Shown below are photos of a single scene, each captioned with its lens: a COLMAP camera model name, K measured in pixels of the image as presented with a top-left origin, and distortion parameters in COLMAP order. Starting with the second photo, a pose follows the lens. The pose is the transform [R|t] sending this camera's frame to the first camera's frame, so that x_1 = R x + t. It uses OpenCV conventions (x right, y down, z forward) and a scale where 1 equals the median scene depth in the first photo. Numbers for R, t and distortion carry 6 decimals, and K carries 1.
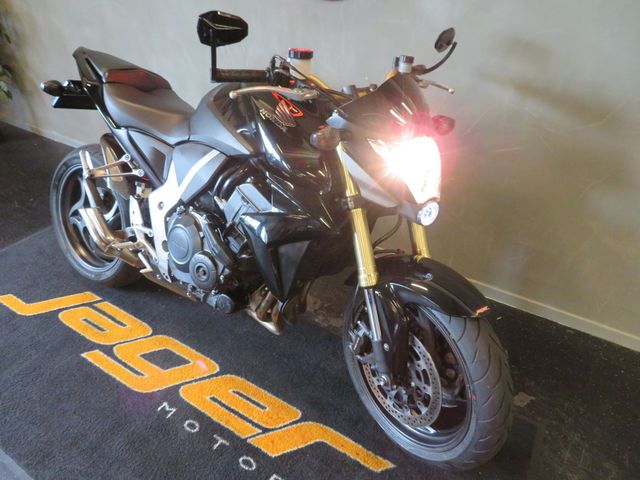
lens RADIAL K [[457.6, 0, 320.0], [0, 457.6, 240.0], [0, 0, 1]] dist [-0.003483, -0.001187]
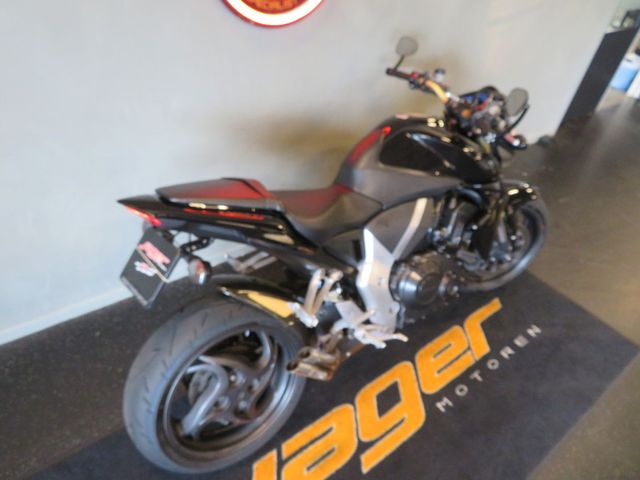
lens RADIAL K [[457.6, 0, 320.0], [0, 457.6, 240.0], [0, 0, 1]] dist [-0.003483, -0.001187]
pose [[0.330911, -0.584657, 0.740726, -1.089290], [0.410003, 0.796065, 0.445172, -0.652084], [-0.849939, 0.156388, 0.503138, 0.602507]]
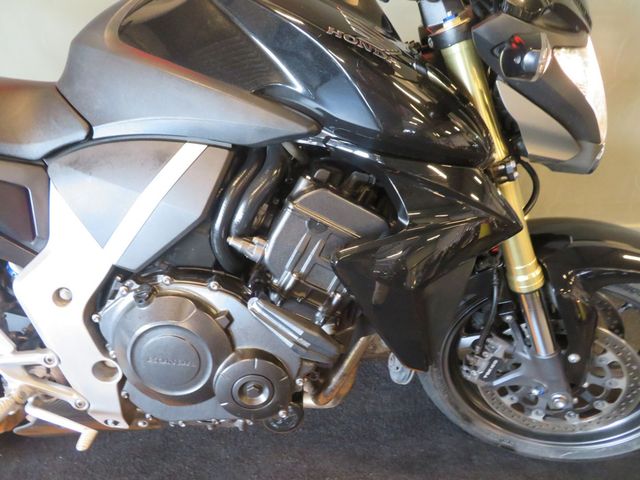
lens RADIAL K [[457.6, 0, 320.0], [0, 457.6, 240.0], [0, 0, 1]] dist [-0.003483, -0.001187]
pose [[0.798121, -0.343512, 0.494977, -0.352460], [0.290878, 0.939147, 0.182740, -0.137516], [-0.527629, -0.001871, 0.849473, 0.489404]]
